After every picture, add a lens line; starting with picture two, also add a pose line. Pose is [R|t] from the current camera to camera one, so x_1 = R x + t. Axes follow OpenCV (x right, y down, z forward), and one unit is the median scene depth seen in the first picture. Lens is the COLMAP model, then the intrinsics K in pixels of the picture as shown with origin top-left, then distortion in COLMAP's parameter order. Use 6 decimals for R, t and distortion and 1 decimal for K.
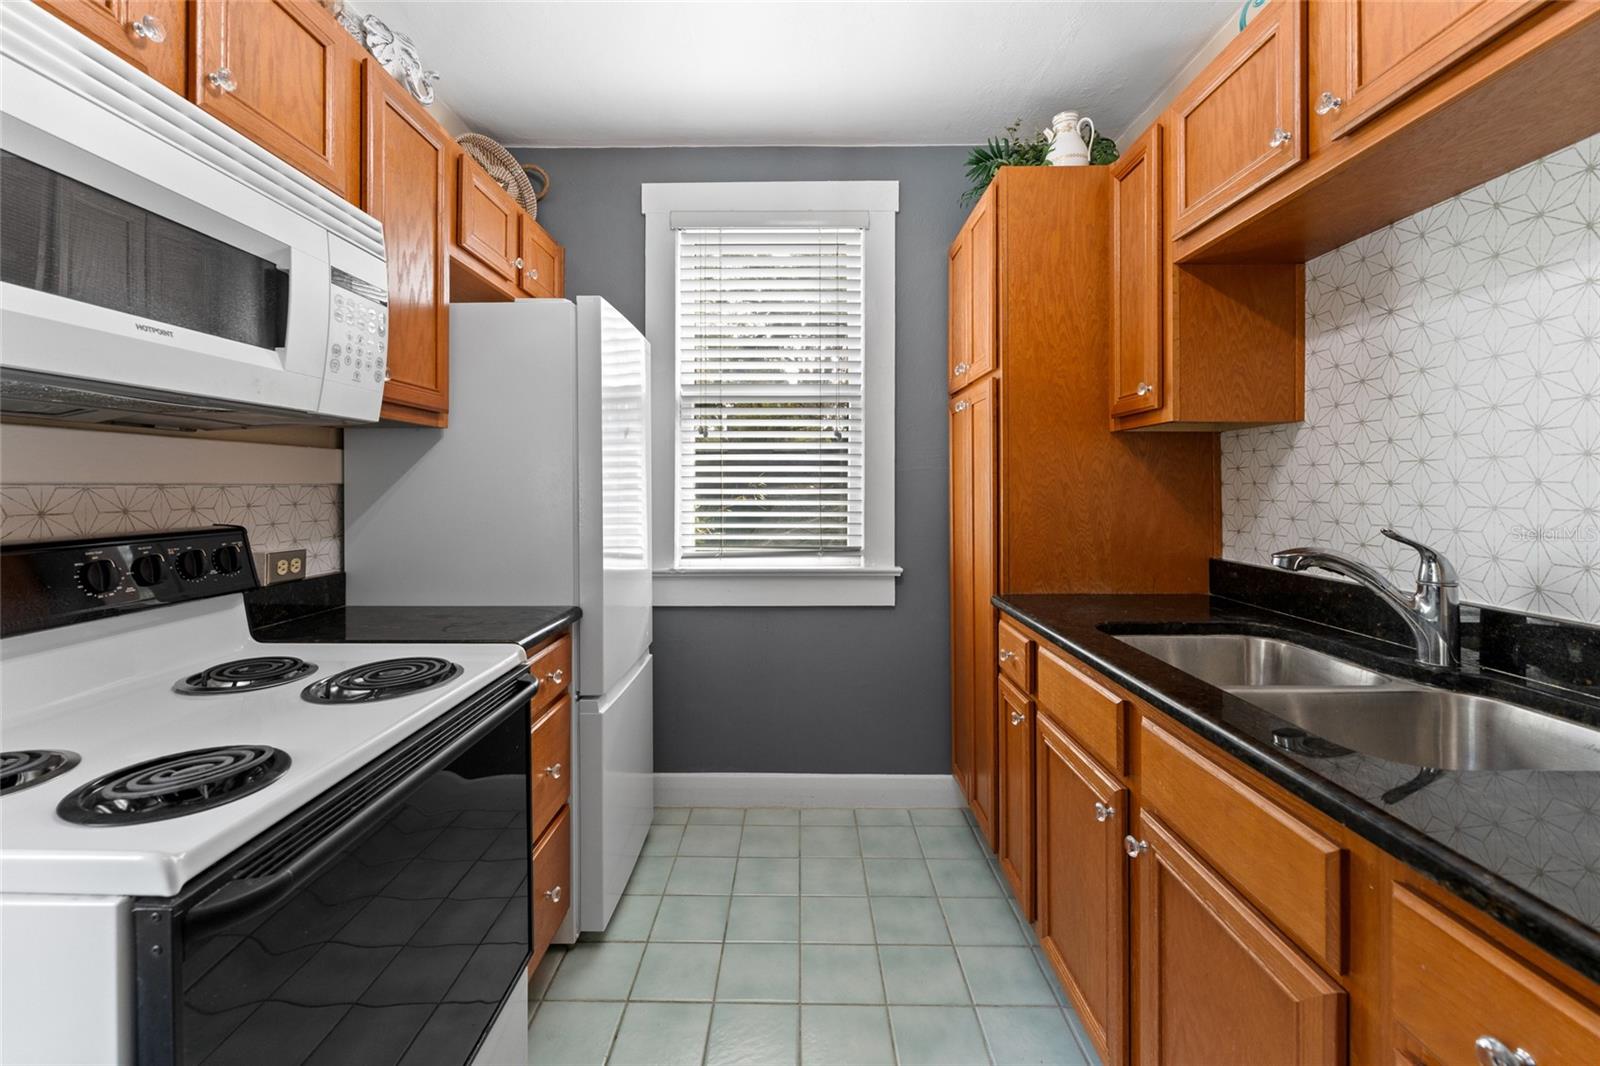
lens RADIAL K [[654.8, 0, 792.2], [0, 654.8, 481.3], [0, 0, 1]] dist [0.000681, -0.000436]
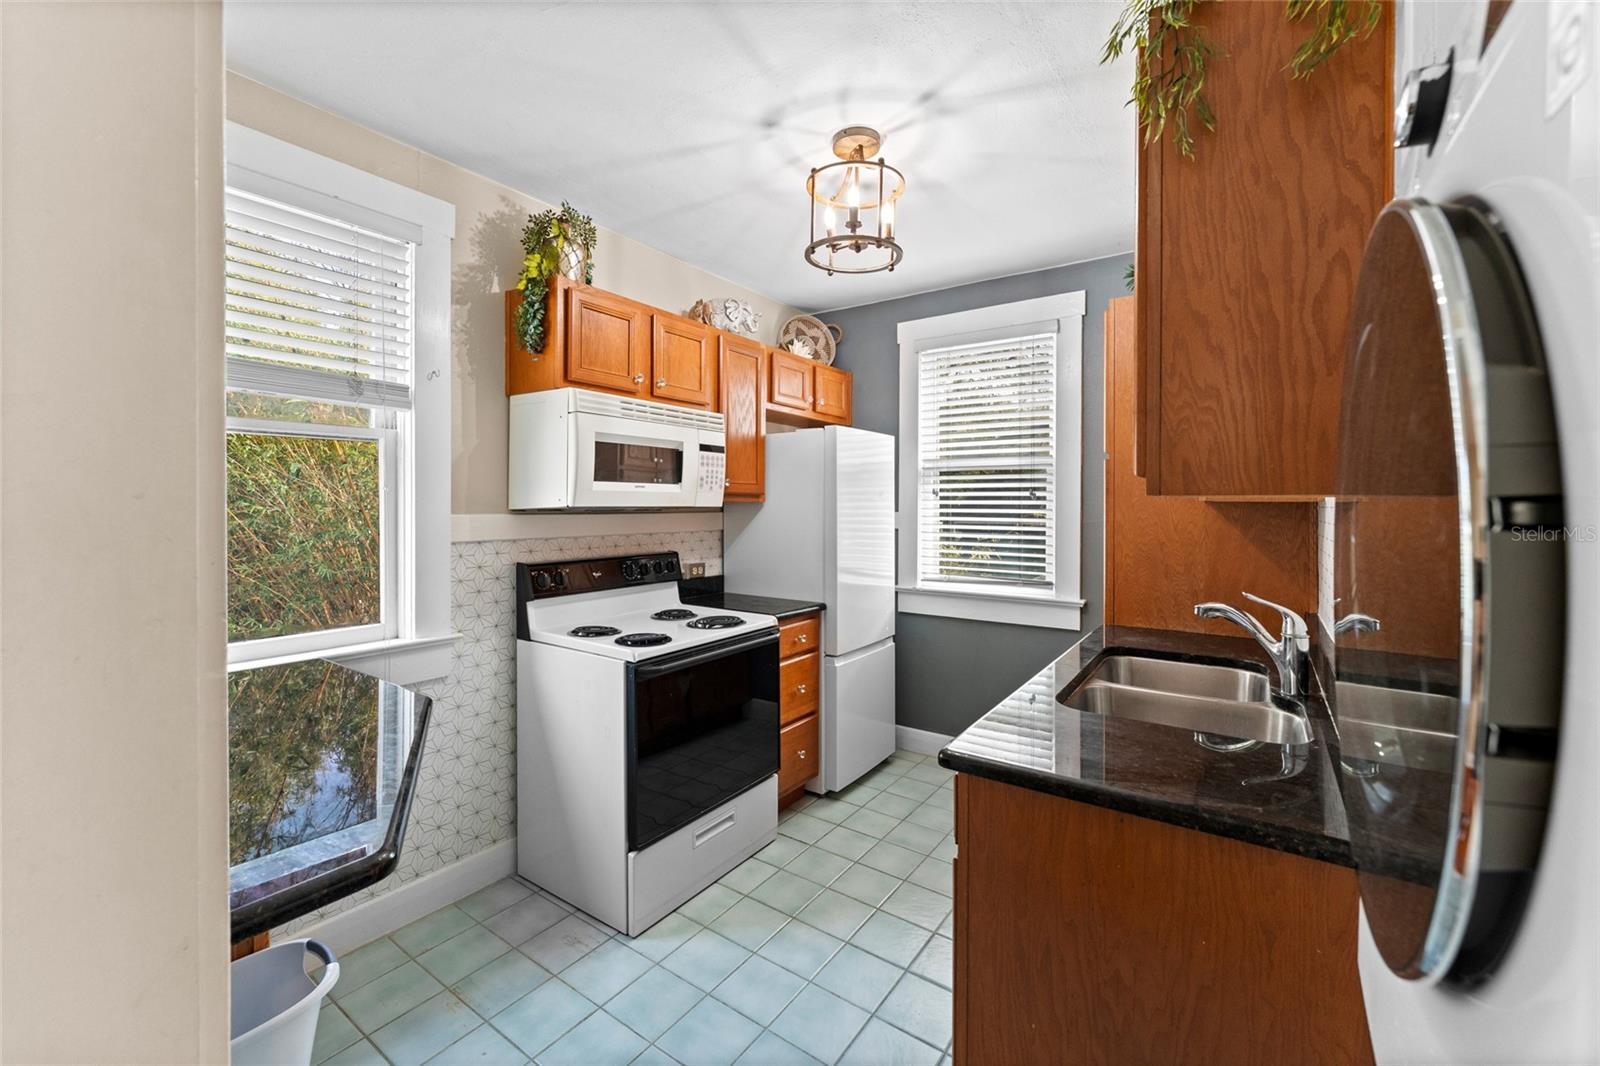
lens RADIAL K [[654.8, 0, 803.4], [0, 654.8, 505.7], [0, 0, 1]] dist [0.000681, -0.000436]
pose [[0.826857, 0.005717, -0.562384, 0.741628], [-0.001148, 0.999963, 0.008477, -0.103498], [0.562412, -0.006364, 0.826833, -0.583833]]
